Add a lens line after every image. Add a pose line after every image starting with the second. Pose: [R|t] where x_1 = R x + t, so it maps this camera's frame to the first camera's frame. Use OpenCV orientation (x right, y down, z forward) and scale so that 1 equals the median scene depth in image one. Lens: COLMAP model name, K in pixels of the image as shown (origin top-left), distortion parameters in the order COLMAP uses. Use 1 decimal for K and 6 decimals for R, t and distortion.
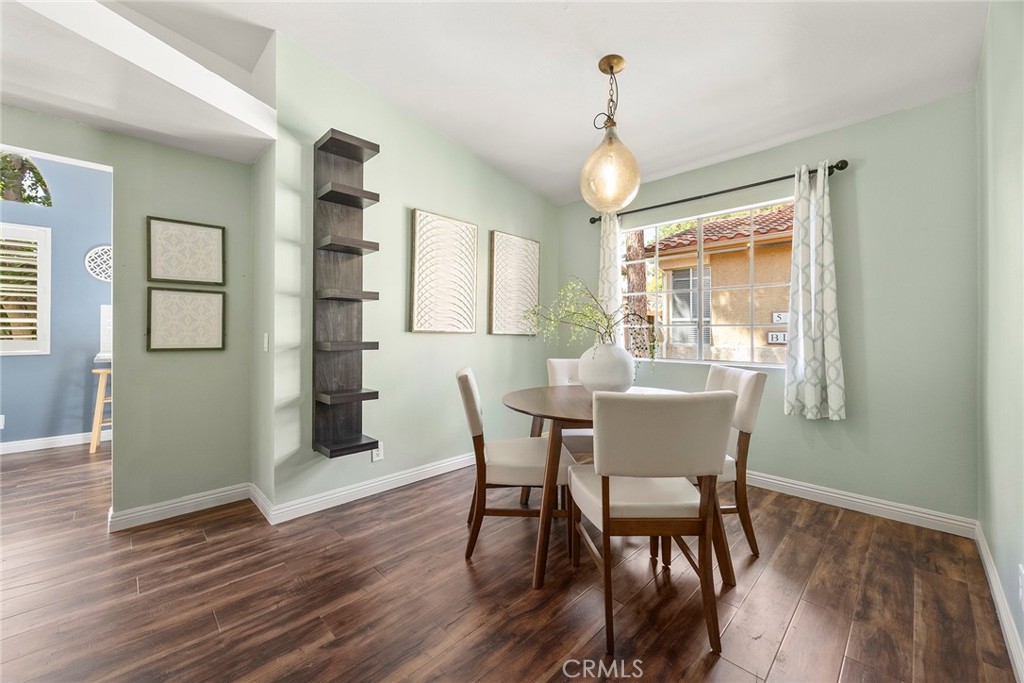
lens RADIAL K [[399.3, 0, 506.9], [0, 399.3, 332.8], [0, 0, 1]] dist [-0.000192, -0.000311]
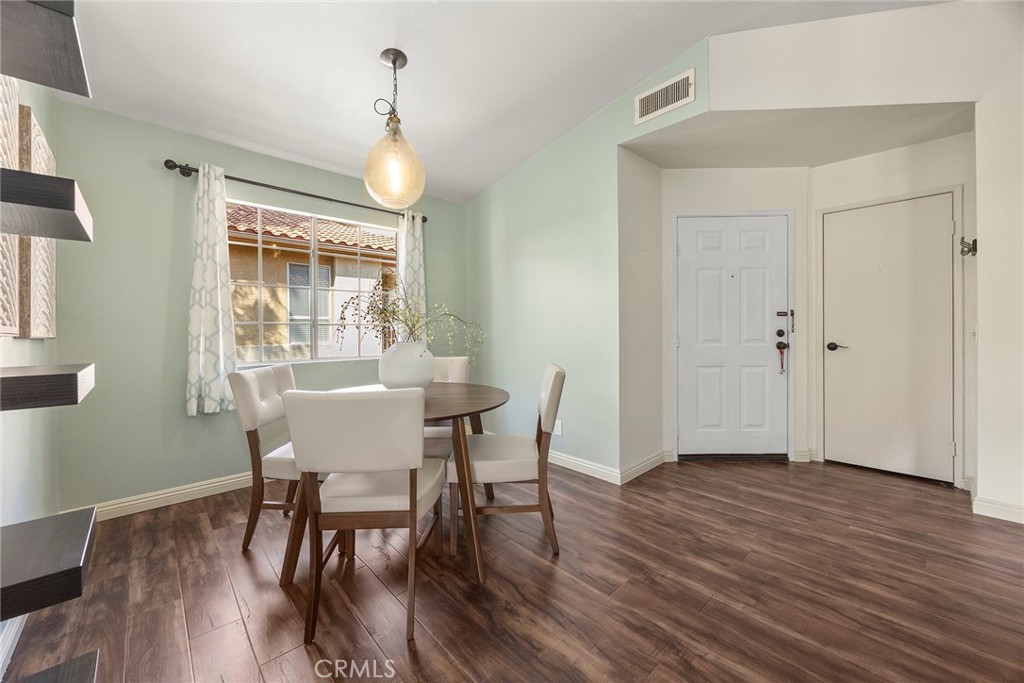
lens RADIAL K [[399.3, 0, 496.5], [0, 399.3, 327.2], [0, 0, 1]] dist [-0.000192, -0.000311]
pose [[0.040035, -0.001411, 0.999197, -0.565565], [0.013467, 0.999909, 0.000872, -0.002321], [-0.999108, 0.013421, 0.040050, 0.555680]]
